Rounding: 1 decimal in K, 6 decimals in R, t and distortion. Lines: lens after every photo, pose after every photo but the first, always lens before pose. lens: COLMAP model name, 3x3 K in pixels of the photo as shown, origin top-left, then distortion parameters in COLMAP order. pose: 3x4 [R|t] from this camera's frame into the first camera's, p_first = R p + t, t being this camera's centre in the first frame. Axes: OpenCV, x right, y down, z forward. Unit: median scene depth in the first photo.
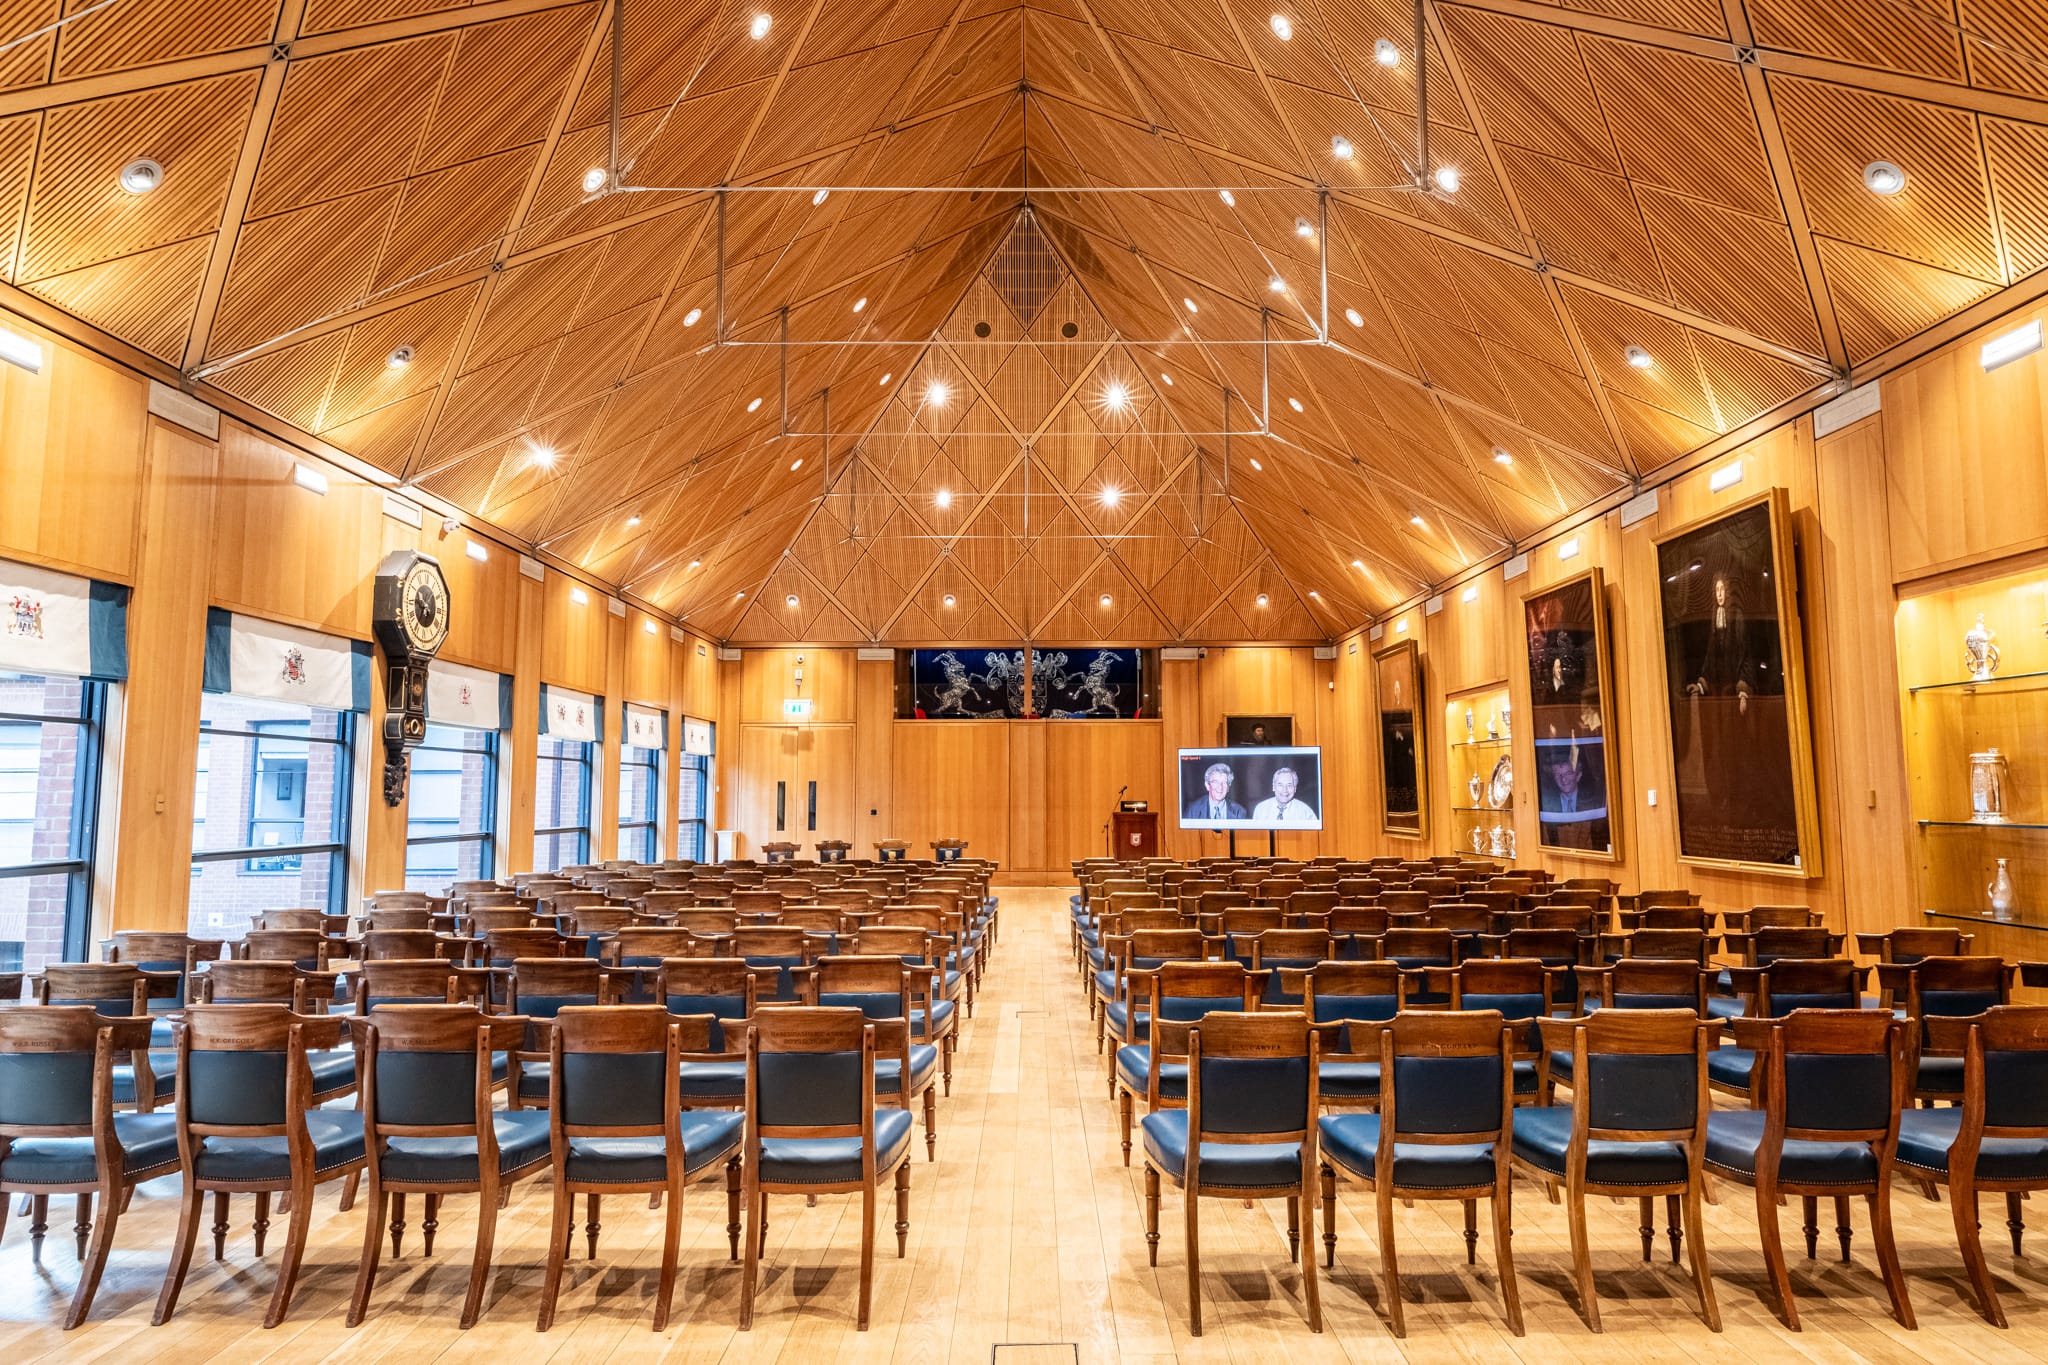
lens RADIAL K [[1298.9, 0, 1038.5], [0, 1298.9, 668.3], [0, 0, 1]] dist [-0.001853, -0.001235]
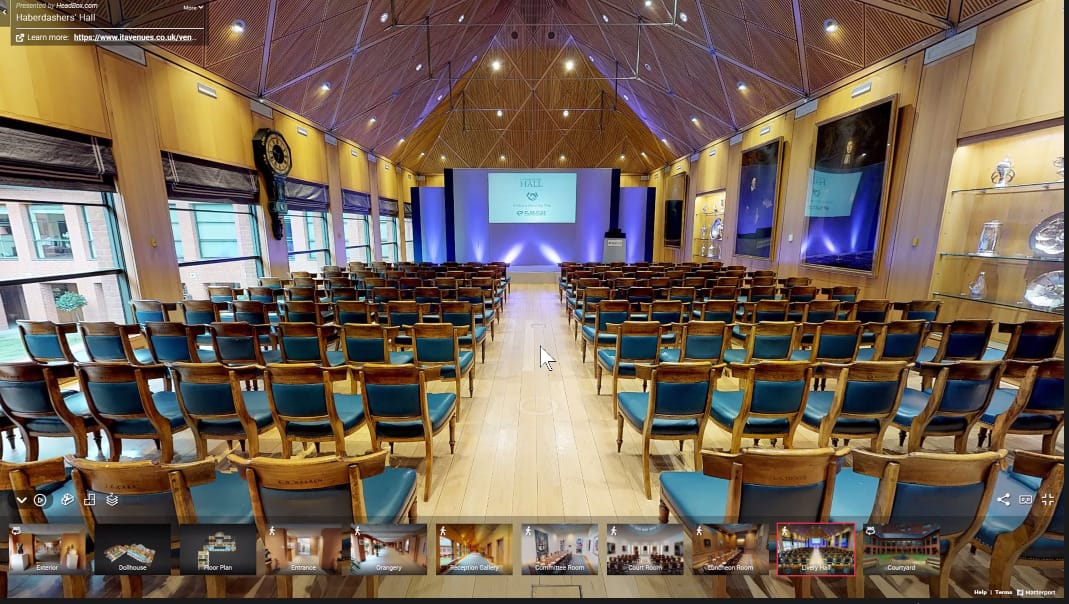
lens RADIAL K [[410.5, 0, 534.5], [0, 410.5, 302.0], [0, 0, 1]] dist [0.017048, -0.000094]
pose [[0.999992, 0.000800, 0.003954, -0.008832], [-0.001855, 0.961542, 0.274650, 0.001375], [-0.003582, -0.274655, 0.961536, 0.132829]]
